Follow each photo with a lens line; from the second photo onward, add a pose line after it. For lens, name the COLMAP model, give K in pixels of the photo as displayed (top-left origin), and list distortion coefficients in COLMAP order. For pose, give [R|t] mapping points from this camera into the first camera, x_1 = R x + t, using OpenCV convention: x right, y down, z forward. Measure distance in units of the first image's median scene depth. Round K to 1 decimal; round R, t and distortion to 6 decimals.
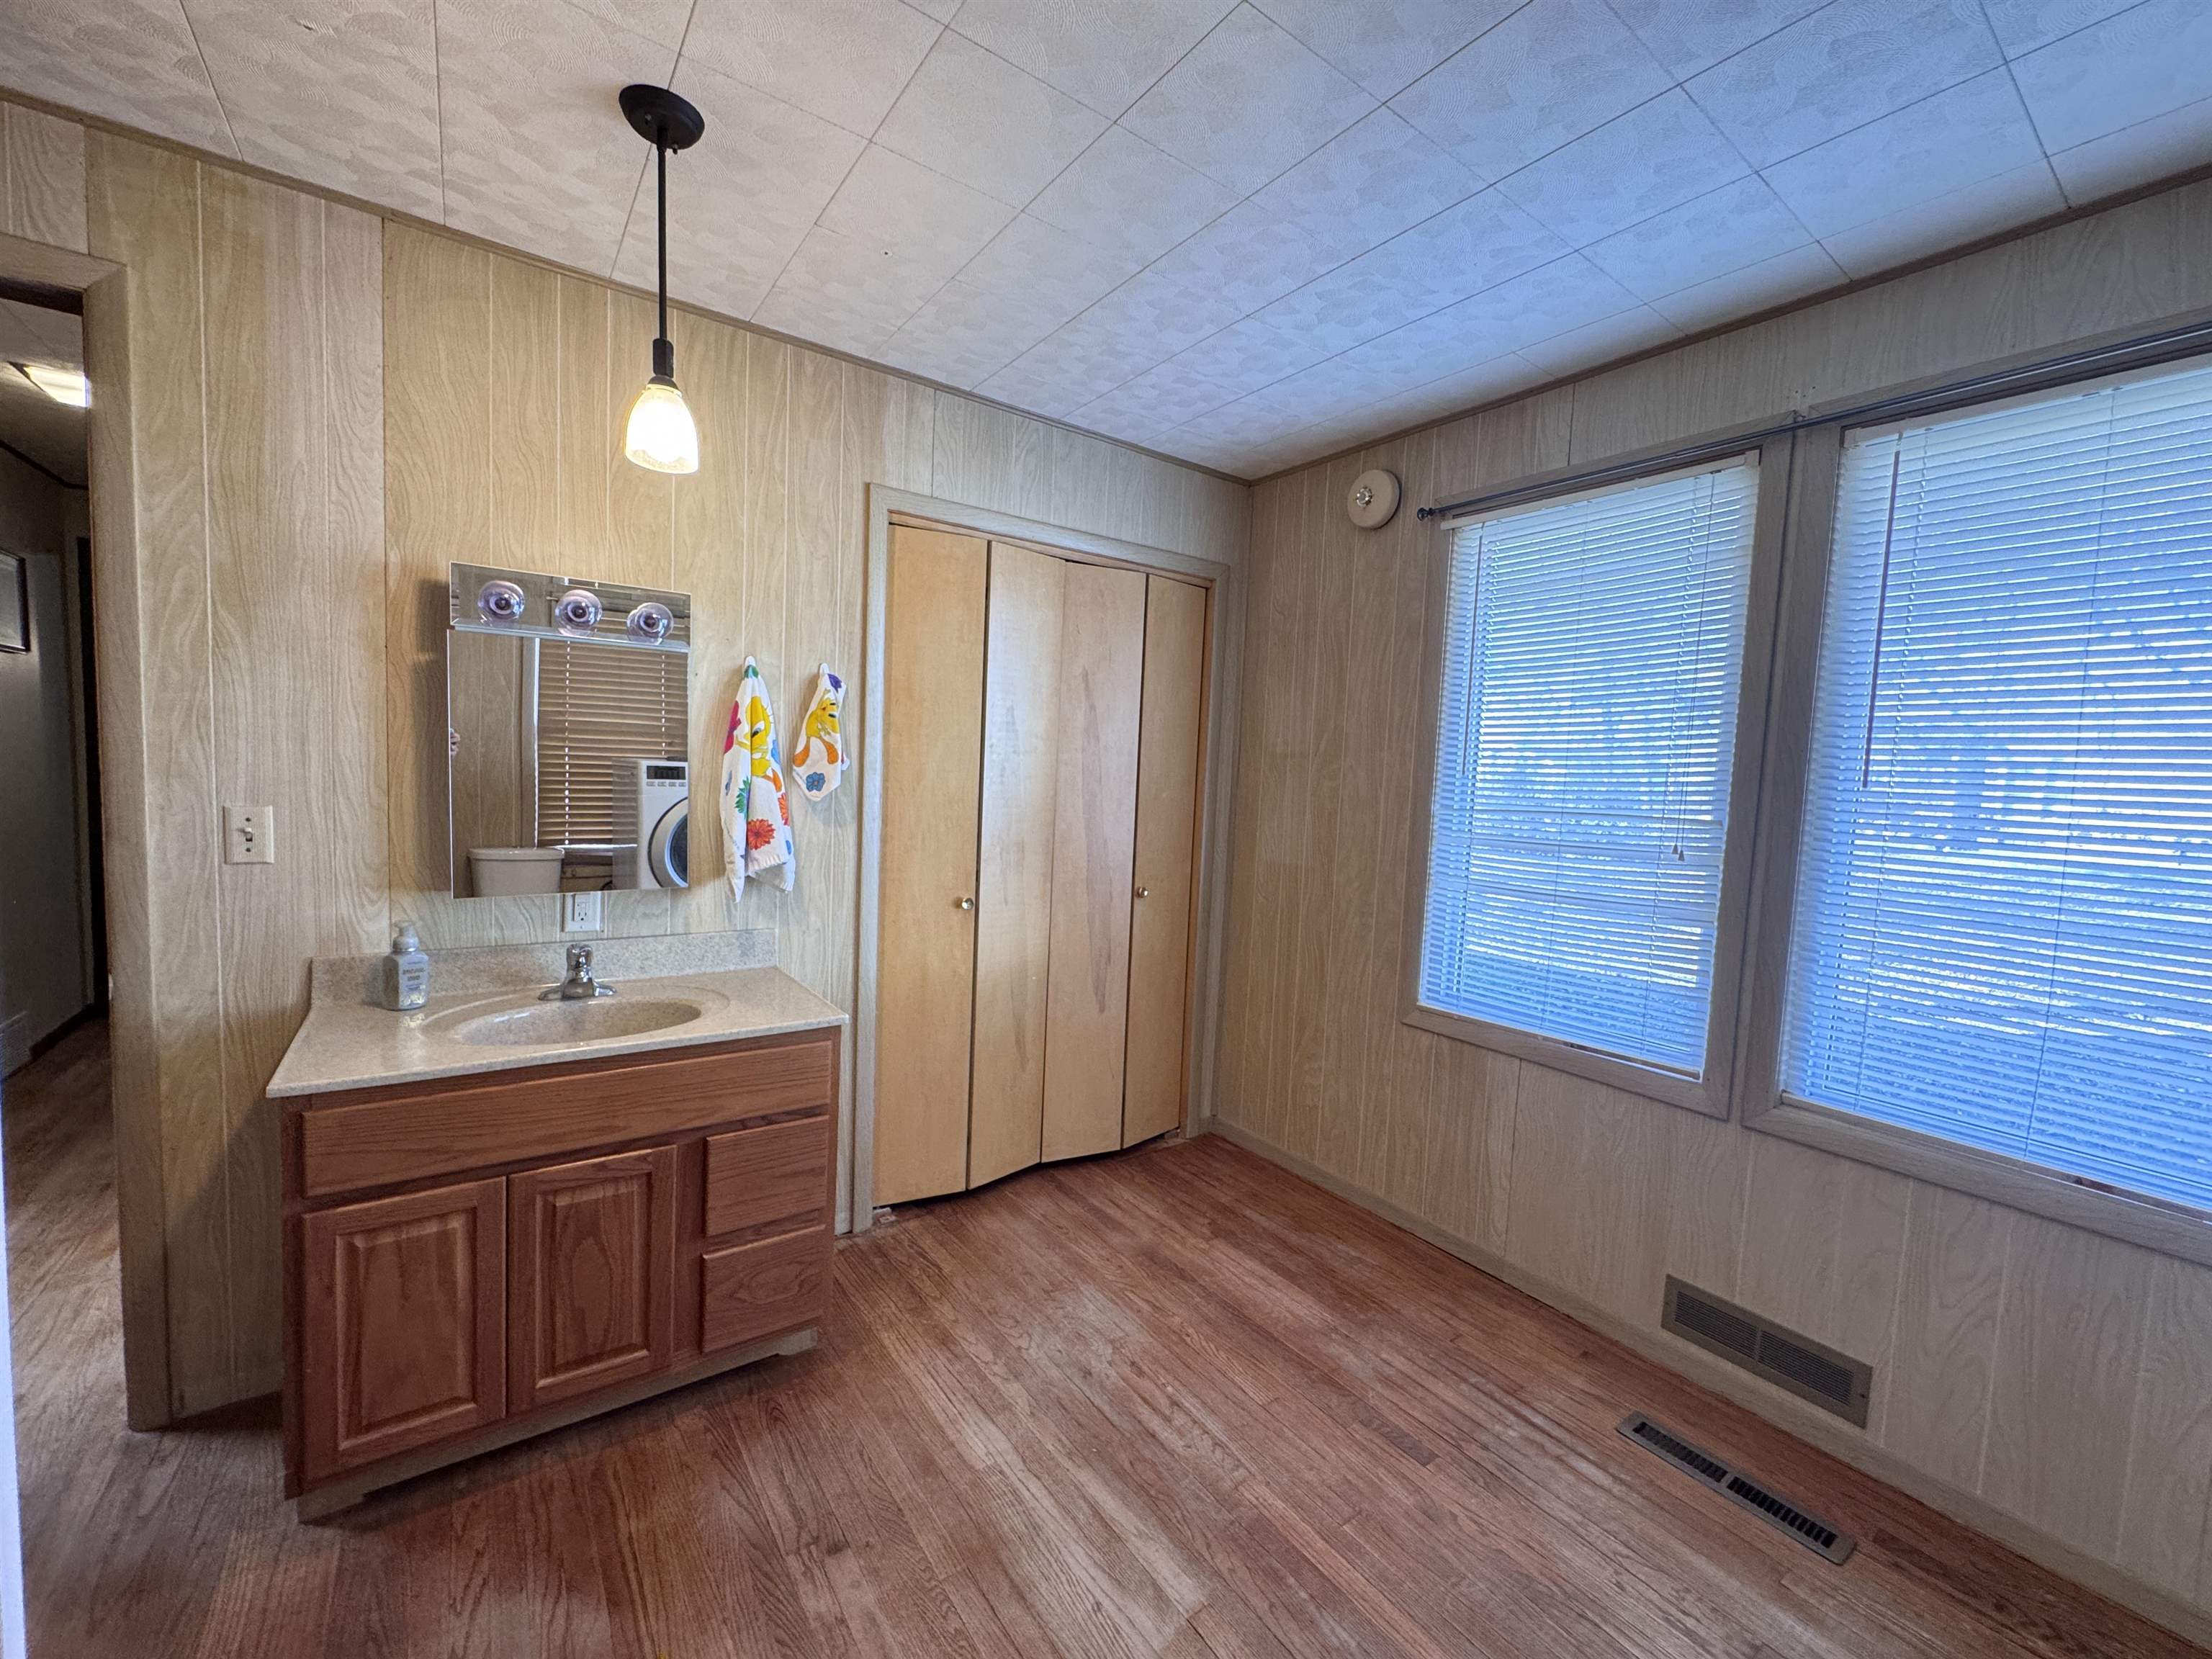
lens RADIAL K [[889.8, 0, 1108.1], [0, 889.8, 830.4], [0, 0, 1]] dist [-0.000256, -0.000940]
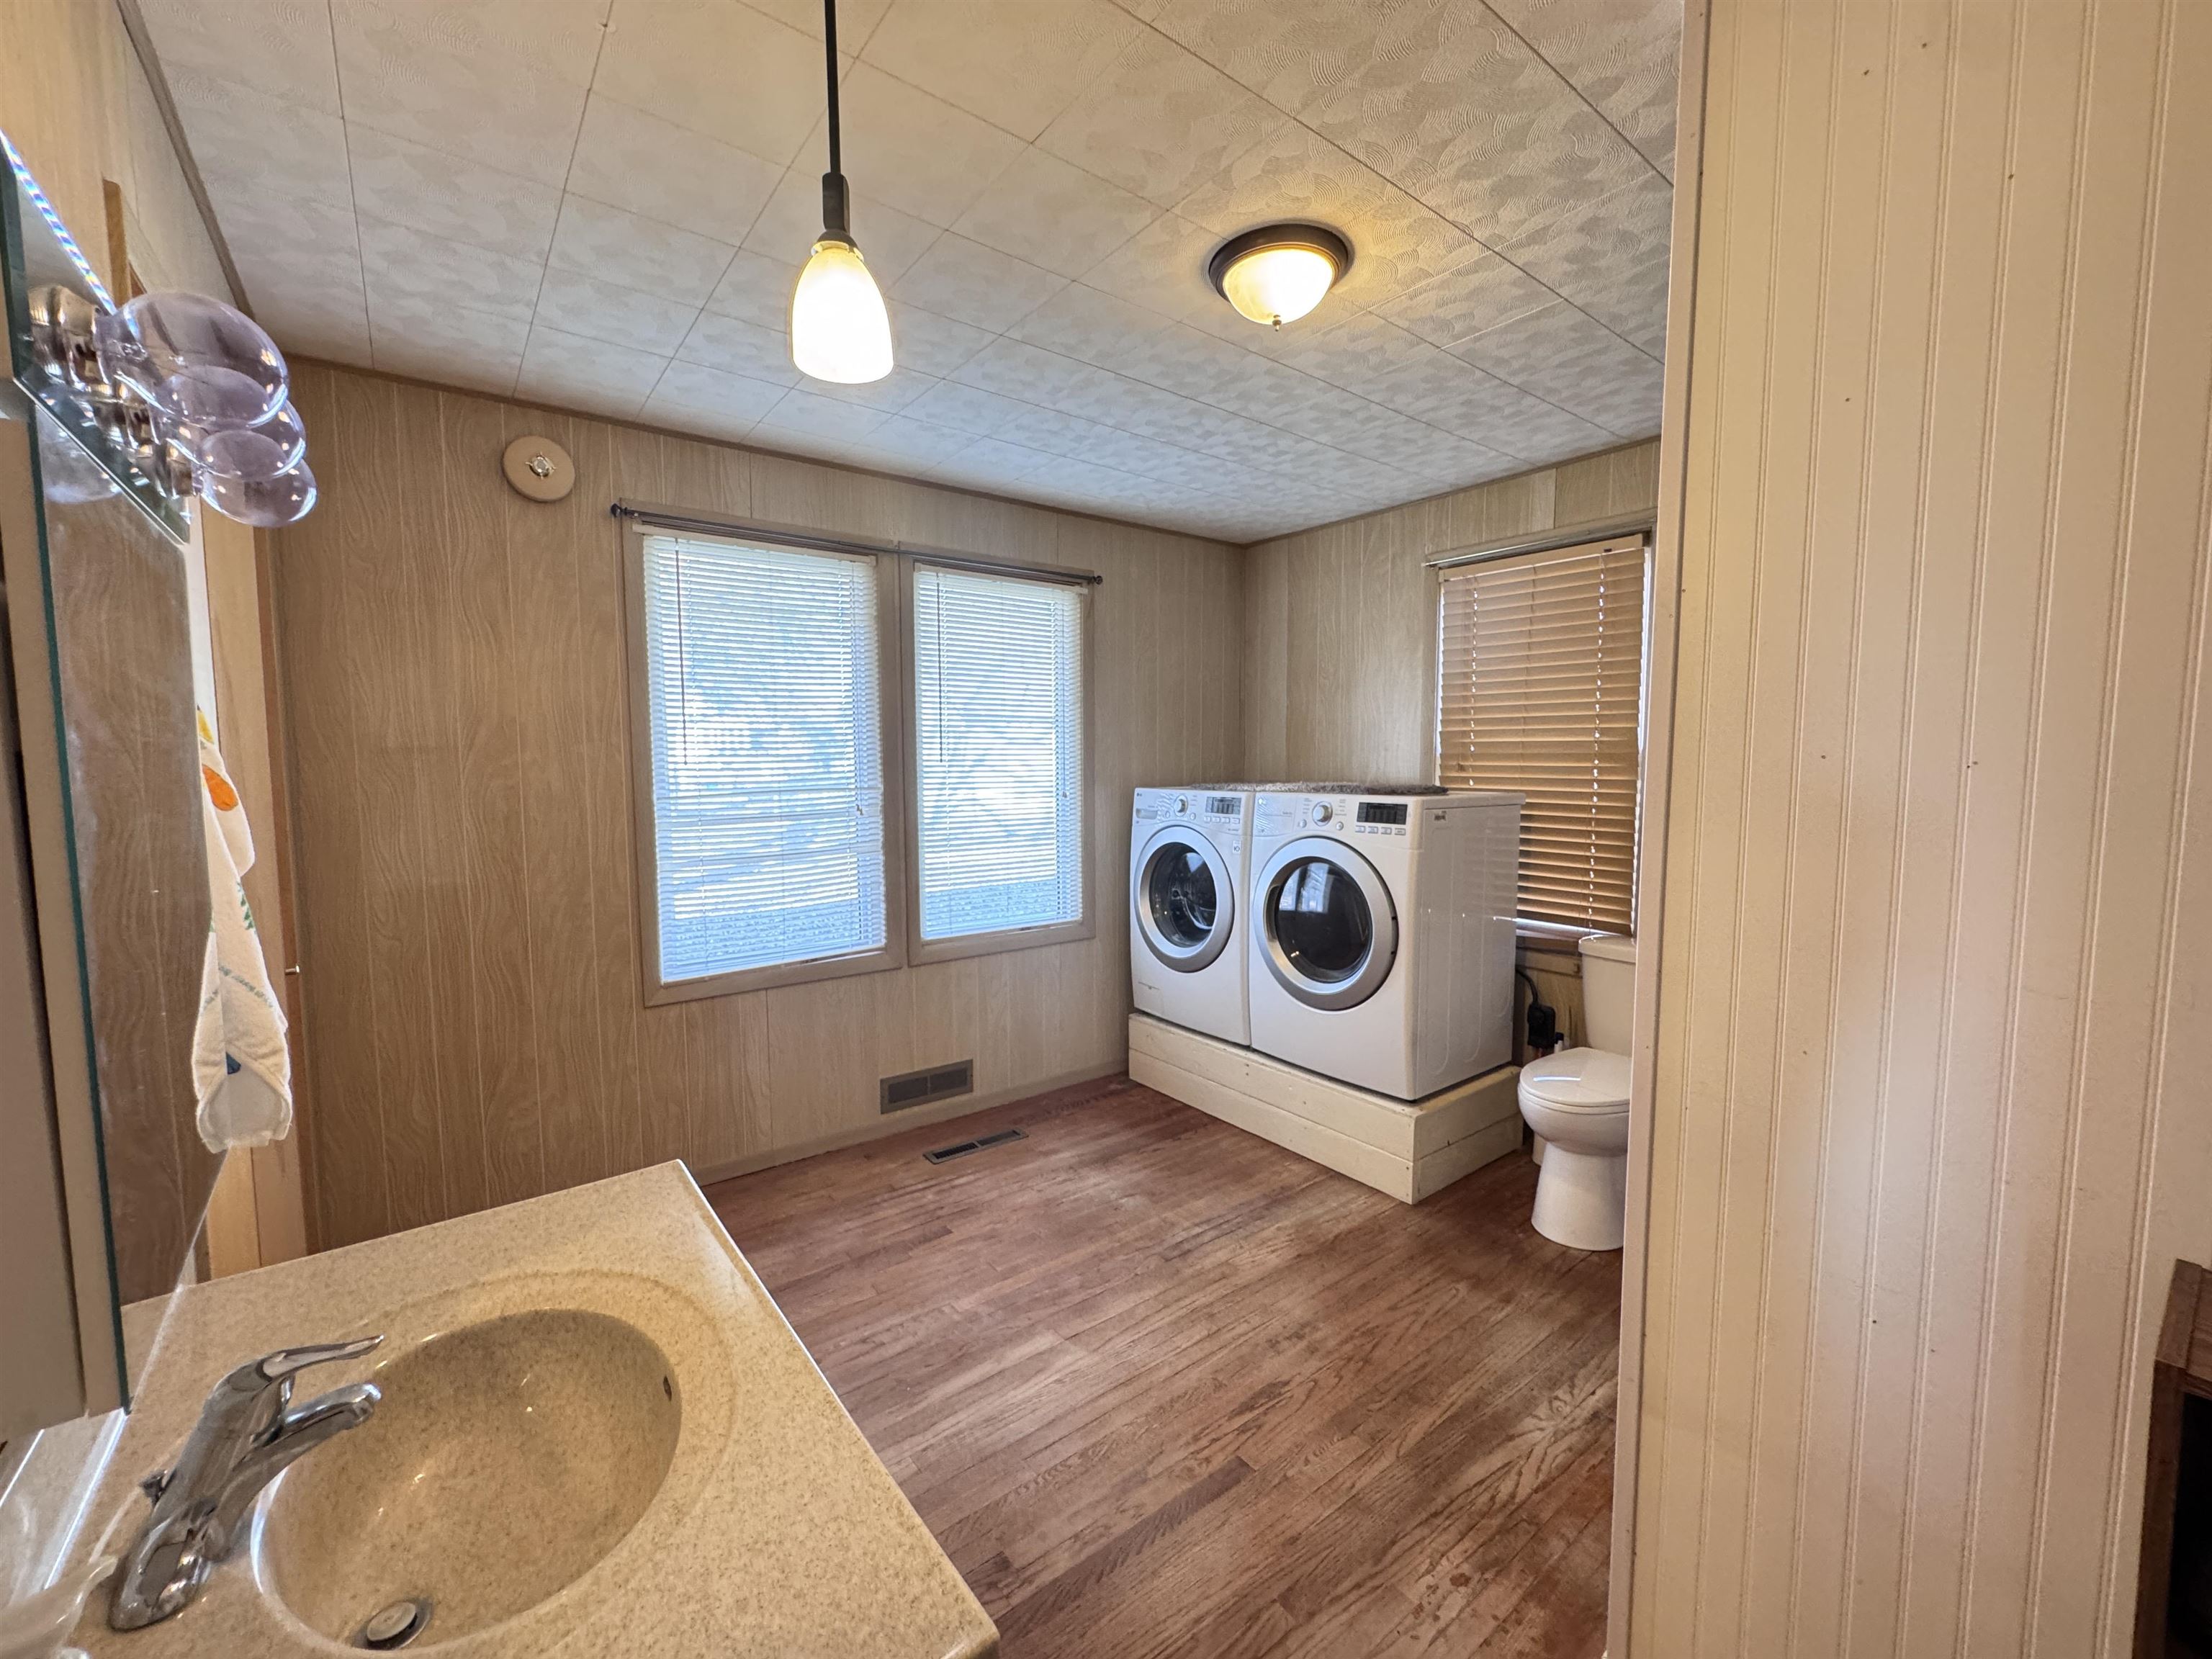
lens RADIAL K [[889.8, 0, 1103.2], [0, 889.8, 829.9], [0, 0, 1]] dist [-0.000256, -0.000940]
pose [[-0.031700, -0.118762, 0.992417, -0.913036], [0.074287, 0.989889, 0.120833, -0.096780], [-0.996733, 0.077554, -0.022557, 0.637265]]
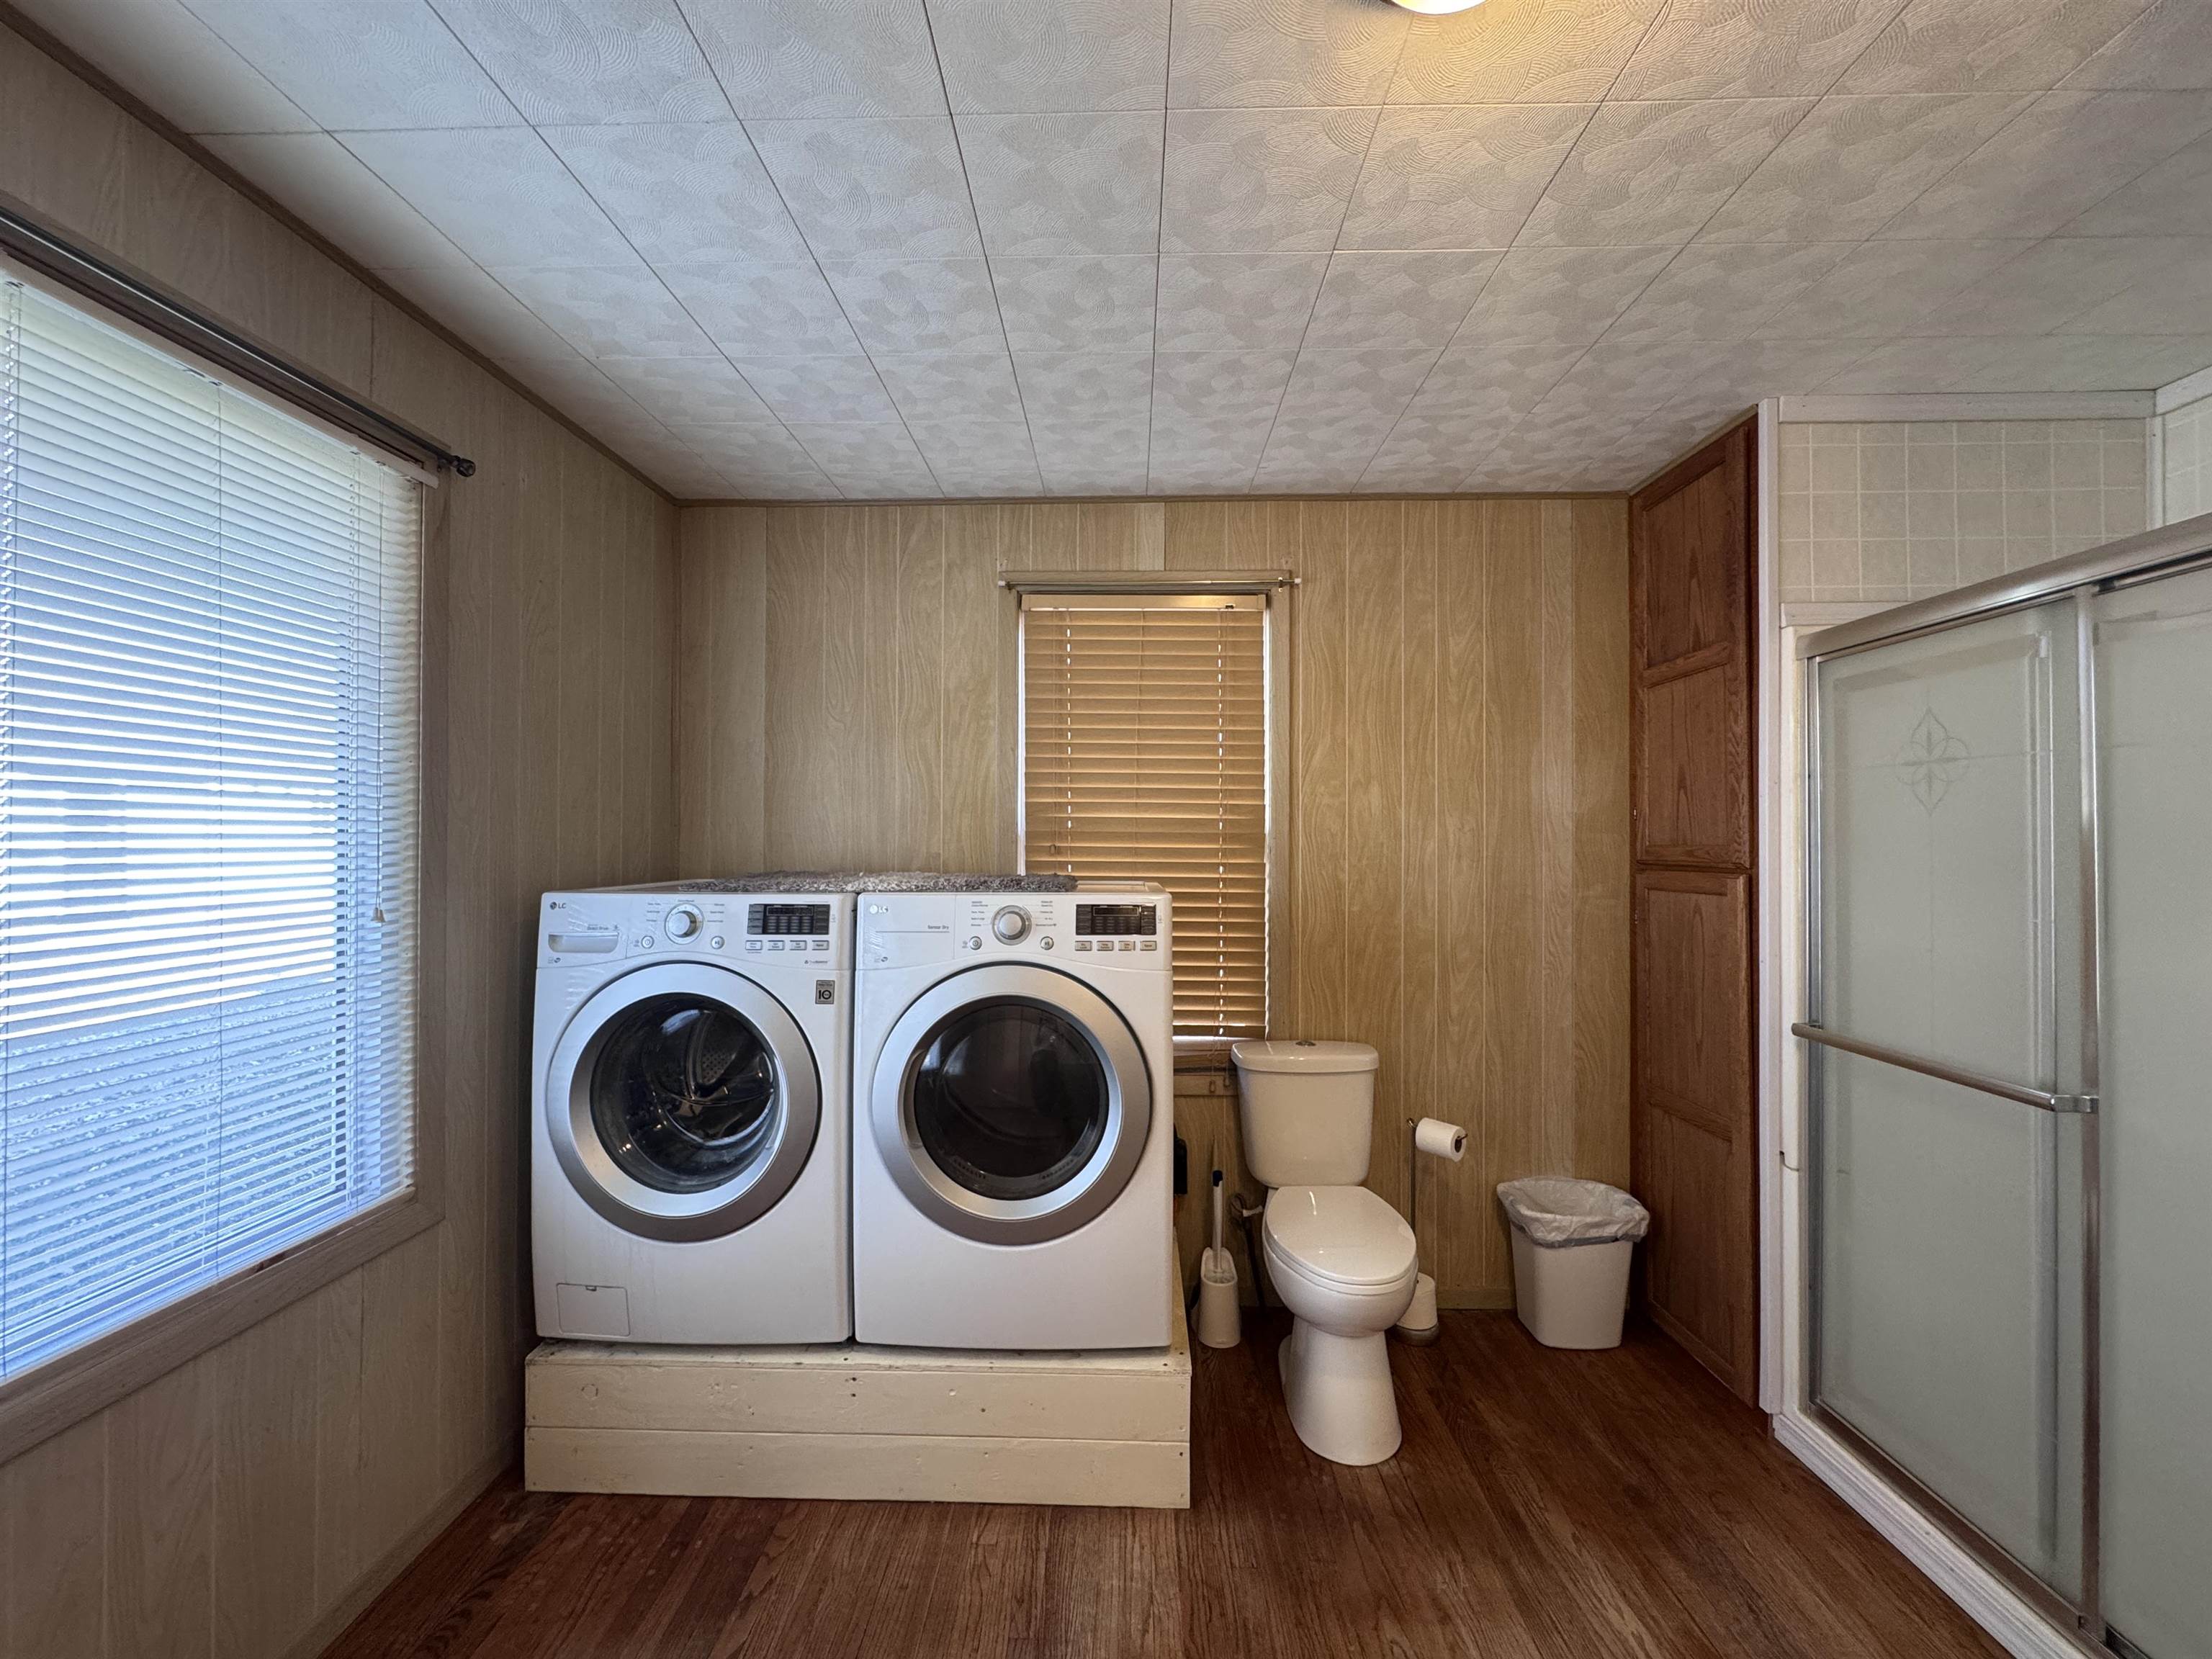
lens RADIAL K [[889.8, 0, 1110.5], [0, 889.8, 830.4], [0, 0, 1]] dist [-0.000256, -0.000940]
pose [[-0.797149, -0.037736, 0.602603, -0.087987], [0.008432, 0.997252, 0.073604, -0.083477], [-0.603724, 0.063754, -0.794640, 0.907257]]
